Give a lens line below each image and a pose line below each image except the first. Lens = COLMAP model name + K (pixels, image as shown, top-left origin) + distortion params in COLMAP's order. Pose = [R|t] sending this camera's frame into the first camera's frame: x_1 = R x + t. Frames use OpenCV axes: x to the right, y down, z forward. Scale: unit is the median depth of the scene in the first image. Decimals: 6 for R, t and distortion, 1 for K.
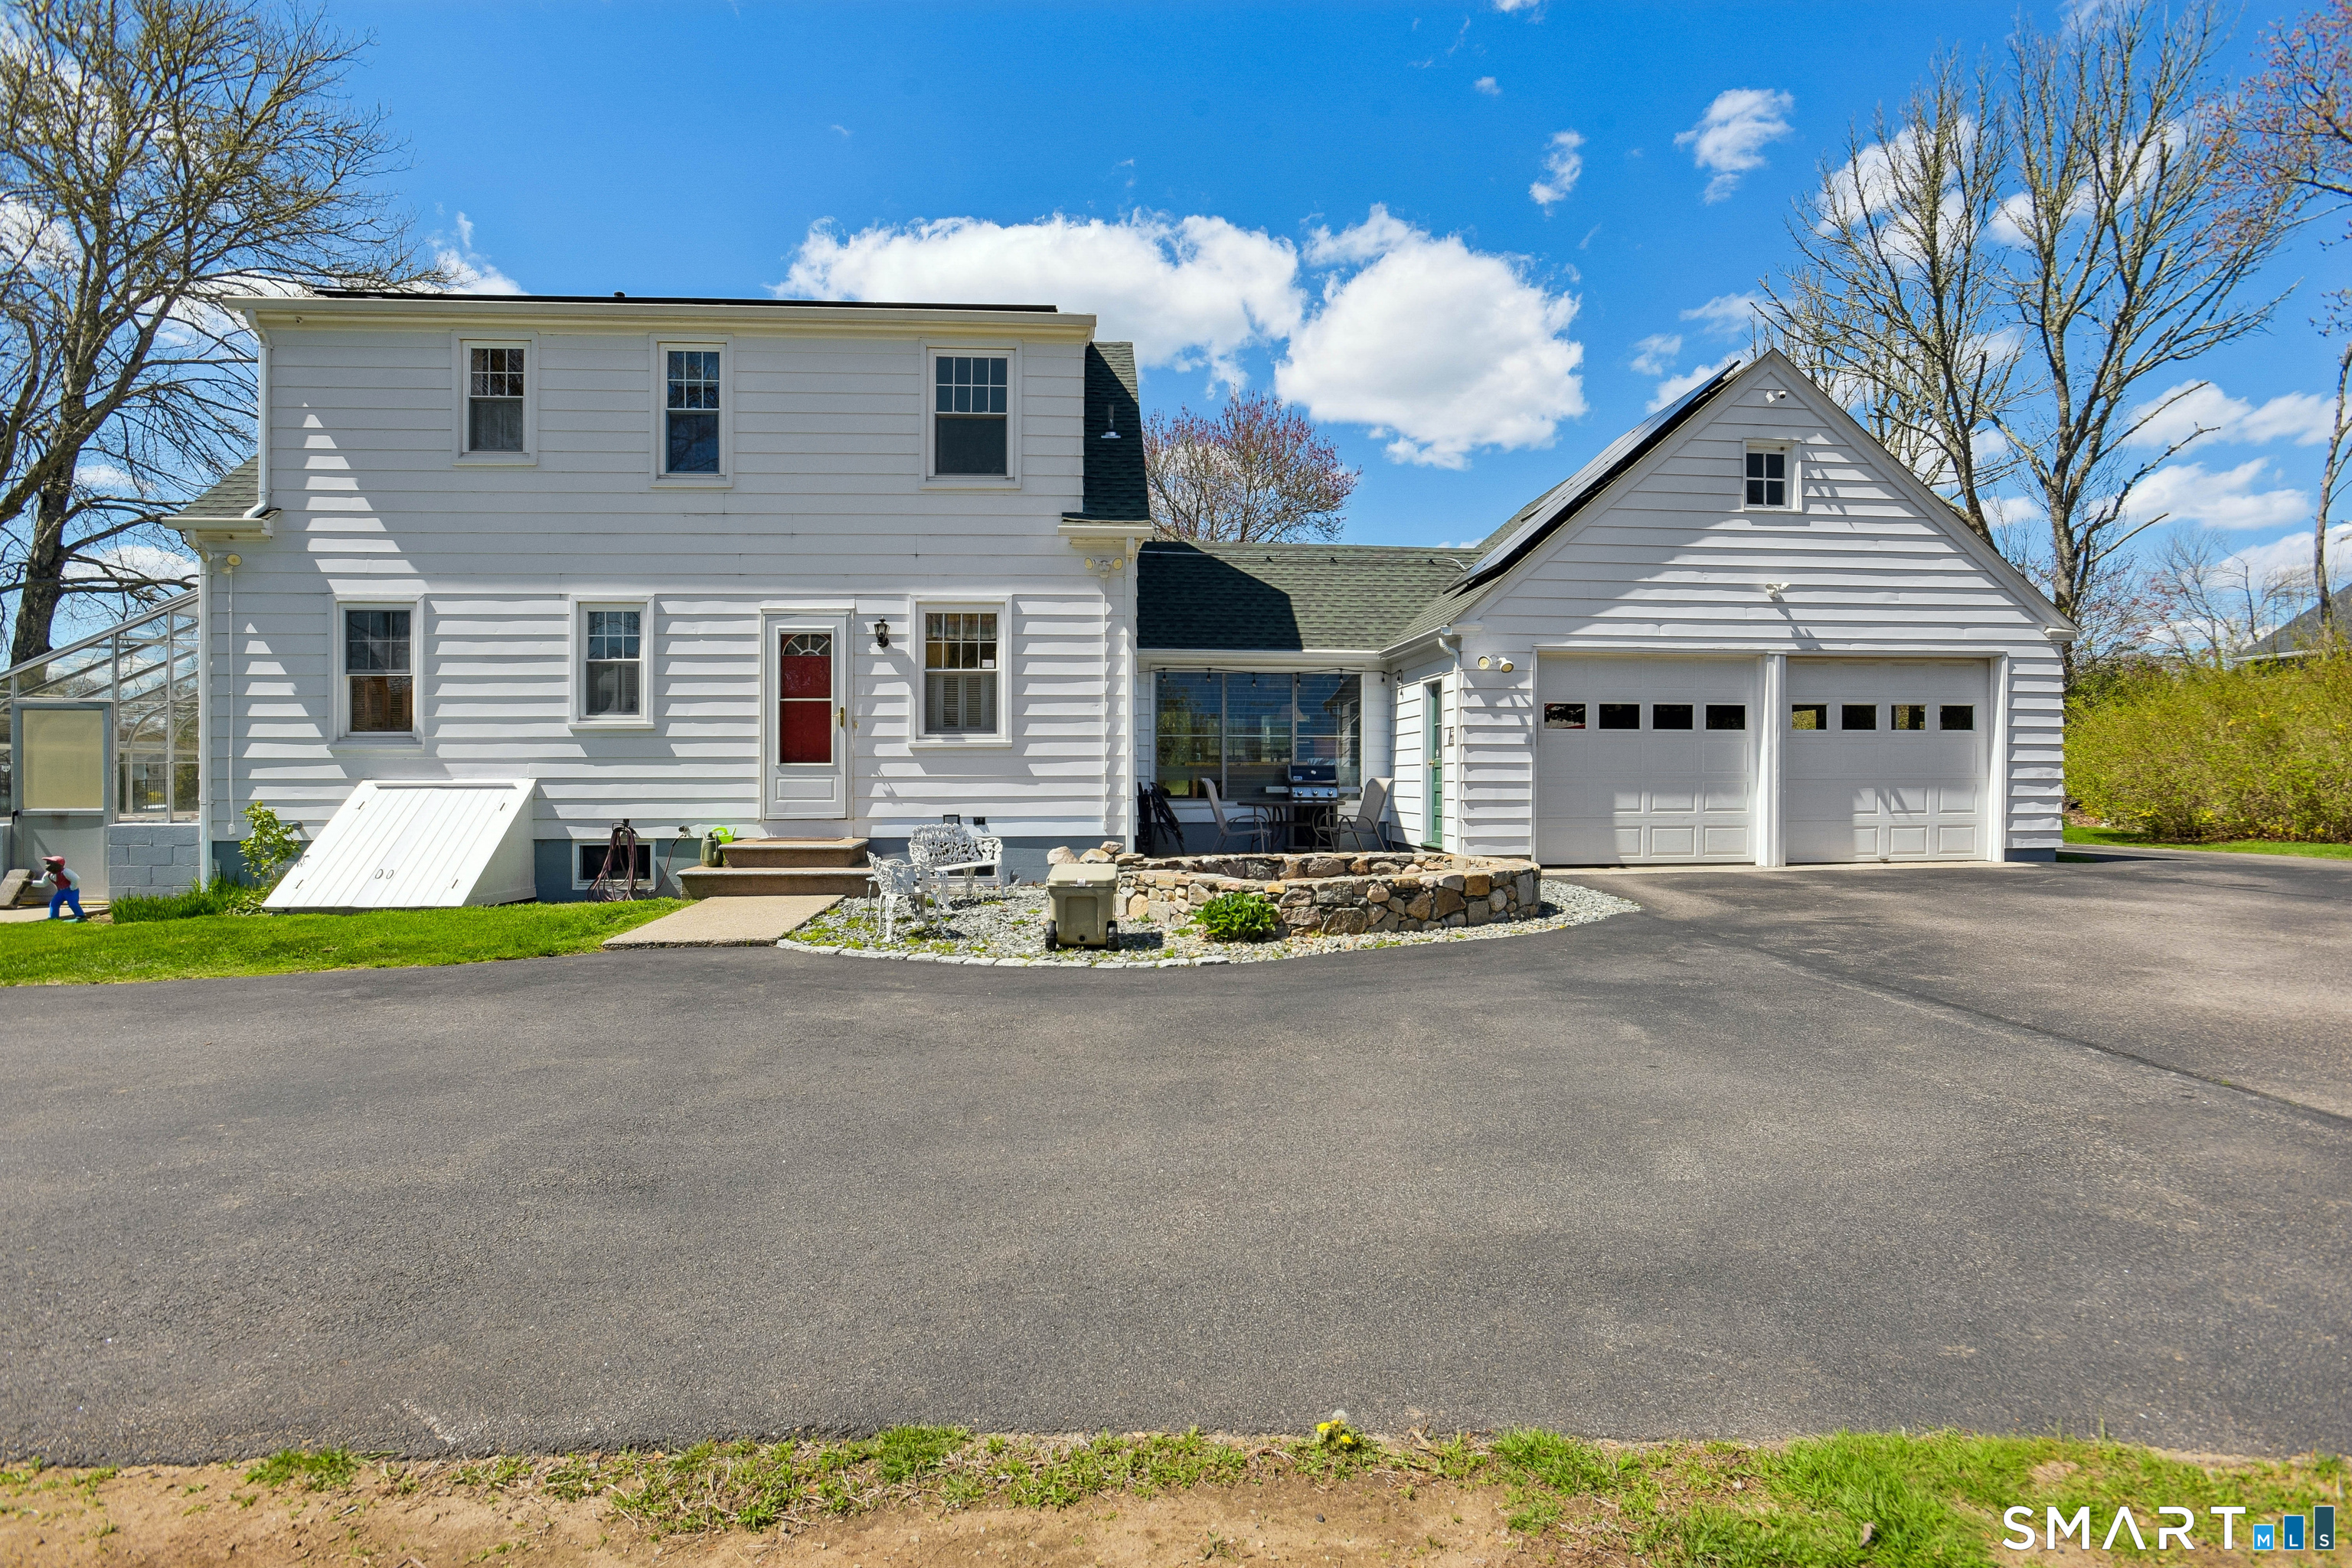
lens RADIAL K [[1133.1, 0, 1176.0], [0, 1133.1, 784.0], [0, 0, 1]] dist [-0.045893, 0.000202]
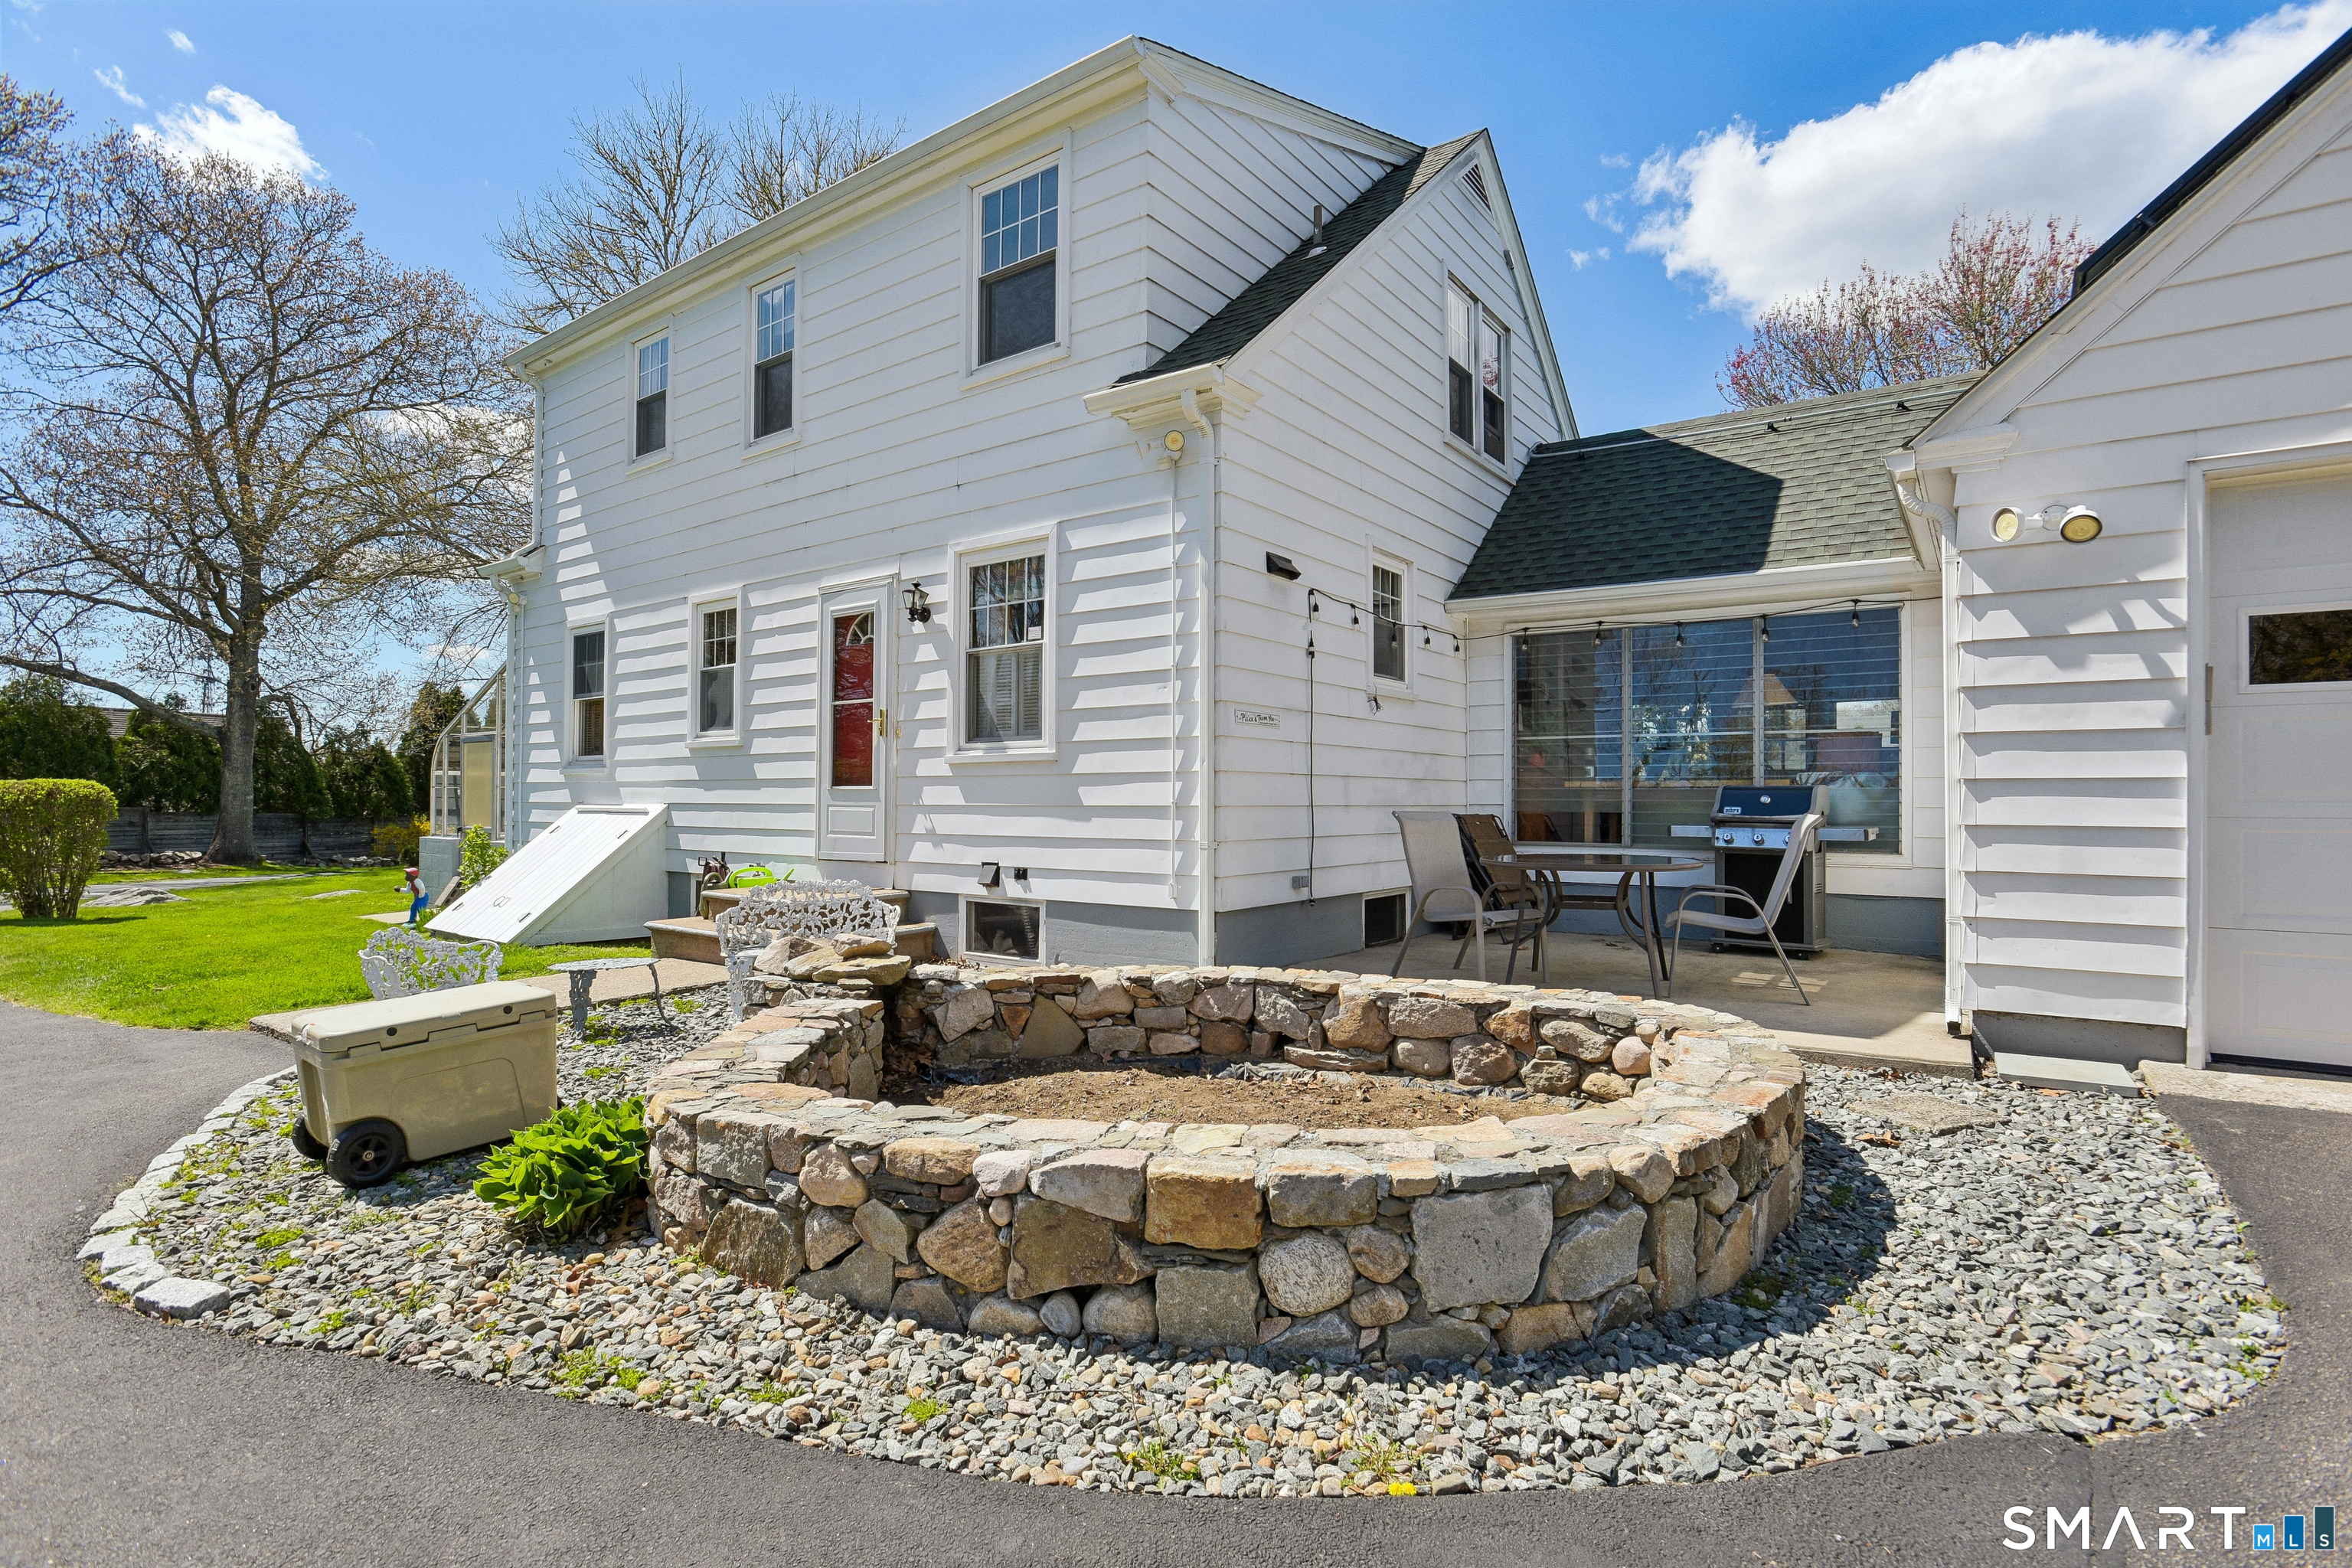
lens RADIAL K [[1133.1, 0, 1176.0], [0, 1133.1, 784.0], [0, 0, 1]] dist [-0.045893, 0.000202]
pose [[0.762784, -0.004642, -0.646637, 0.321064], [-0.007919, 0.999832, -0.016518, -0.009098], [0.646605, 0.017720, 0.762619, 0.561256]]
